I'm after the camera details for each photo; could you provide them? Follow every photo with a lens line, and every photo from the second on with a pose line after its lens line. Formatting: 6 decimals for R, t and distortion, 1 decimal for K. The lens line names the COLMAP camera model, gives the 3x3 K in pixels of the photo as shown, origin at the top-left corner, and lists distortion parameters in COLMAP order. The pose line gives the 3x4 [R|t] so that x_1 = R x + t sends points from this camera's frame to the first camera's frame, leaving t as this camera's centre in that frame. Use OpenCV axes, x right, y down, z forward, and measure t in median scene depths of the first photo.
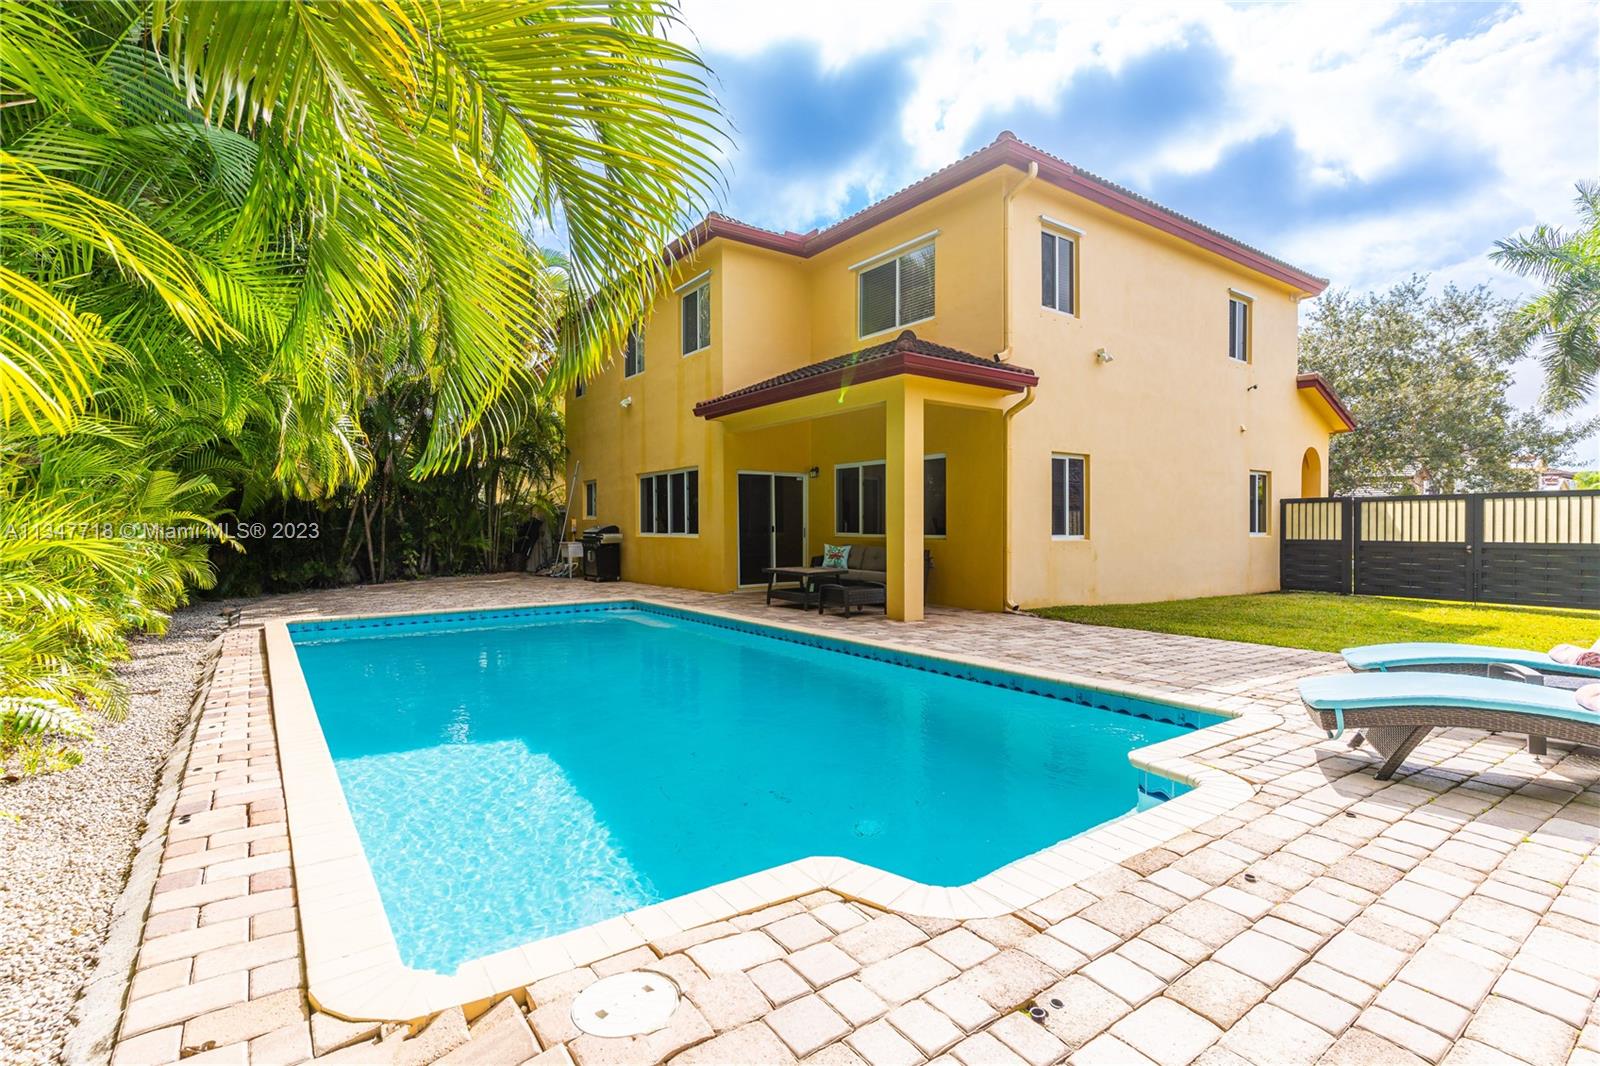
lens RADIAL K [[765.8, 0, 795.5], [0, 765.8, 539.7], [0, 0, 1]] dist [-0.002133, 0.000425]
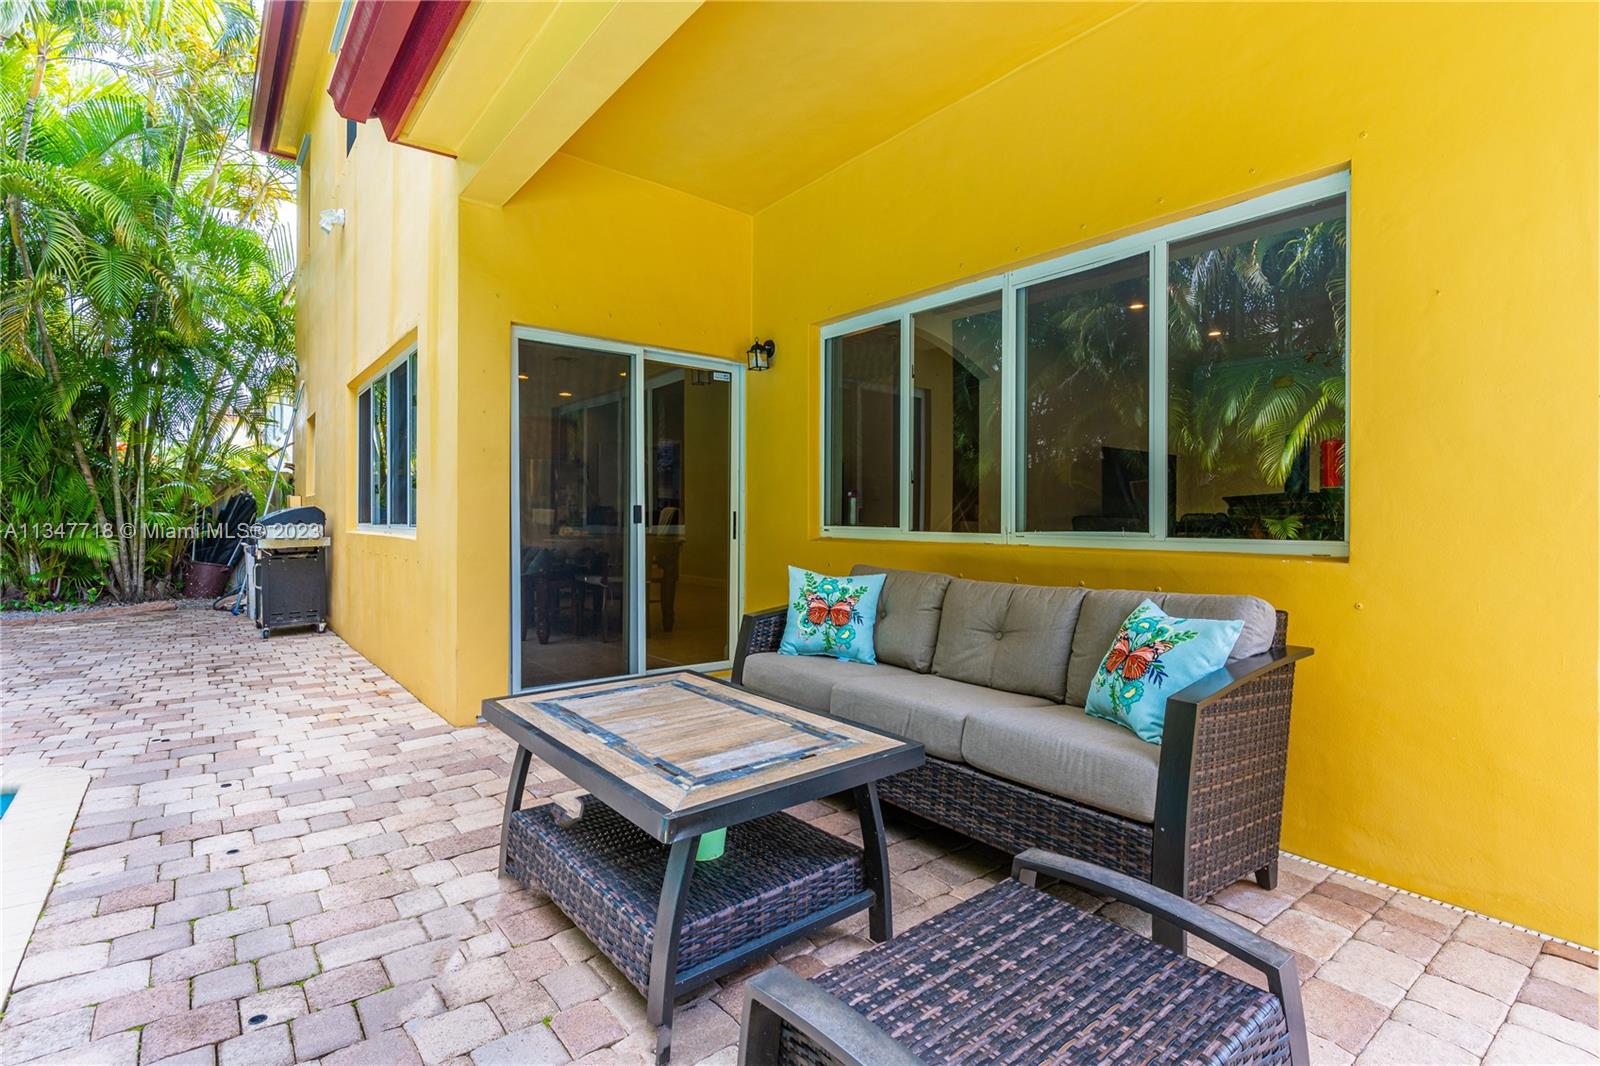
lens RADIAL K [[765.8, 0, 795.5], [0, 765.8, 539.7], [0, 0, 1]] dist [-0.002133, 0.000425]
pose [[0.998745, 0.006578, 0.049659, 0.024208], [-0.006956, 0.999948, 0.007445, -0.006334], [-0.049607, -0.007781, 0.998738, 0.671181]]
